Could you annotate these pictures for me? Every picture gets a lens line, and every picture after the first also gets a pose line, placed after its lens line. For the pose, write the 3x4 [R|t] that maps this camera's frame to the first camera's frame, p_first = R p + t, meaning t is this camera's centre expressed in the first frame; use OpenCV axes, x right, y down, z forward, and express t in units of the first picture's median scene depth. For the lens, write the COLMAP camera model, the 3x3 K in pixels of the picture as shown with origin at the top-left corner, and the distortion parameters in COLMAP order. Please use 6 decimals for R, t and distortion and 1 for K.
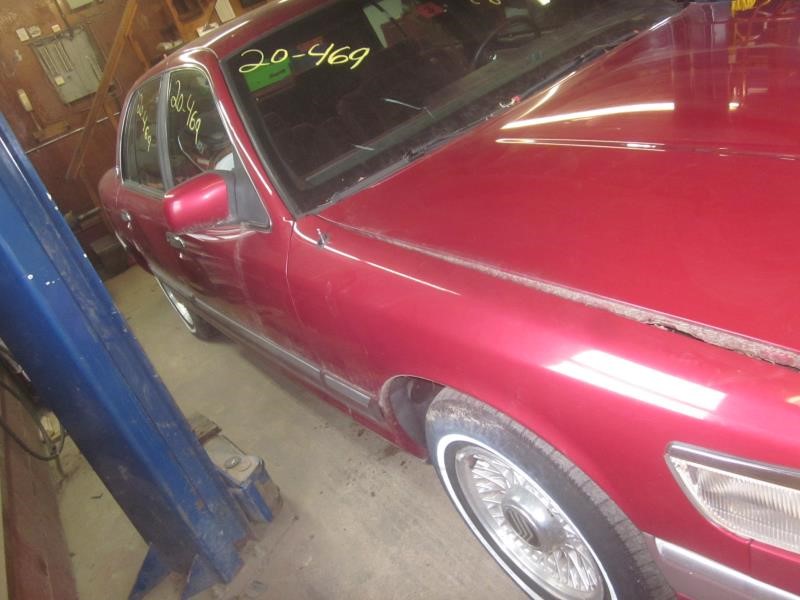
lens RADIAL K [[670.7, 0, 400.0], [0, 670.7, 300.0], [0, 0, 1]] dist [-0.059558, 0.005426]
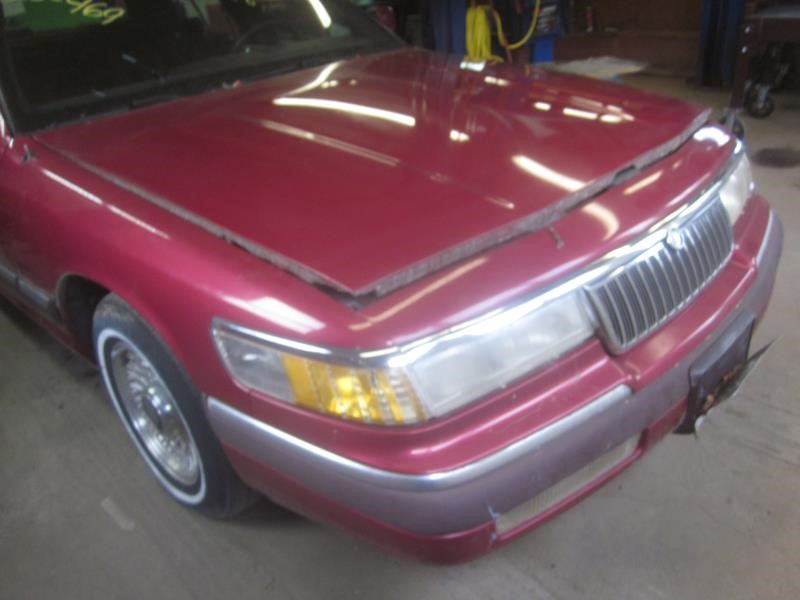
lens RADIAL K [[670.7, 0, 400.0], [0, 670.7, 300.0], [0, 0, 1]] dist [-0.059558, 0.005426]
pose [[0.946236, 0.161261, 0.280414, 0.190354], [-0.158419, 0.986823, -0.032932, 0.080504], [-0.282030, -0.013262, 0.959314, -0.240718]]
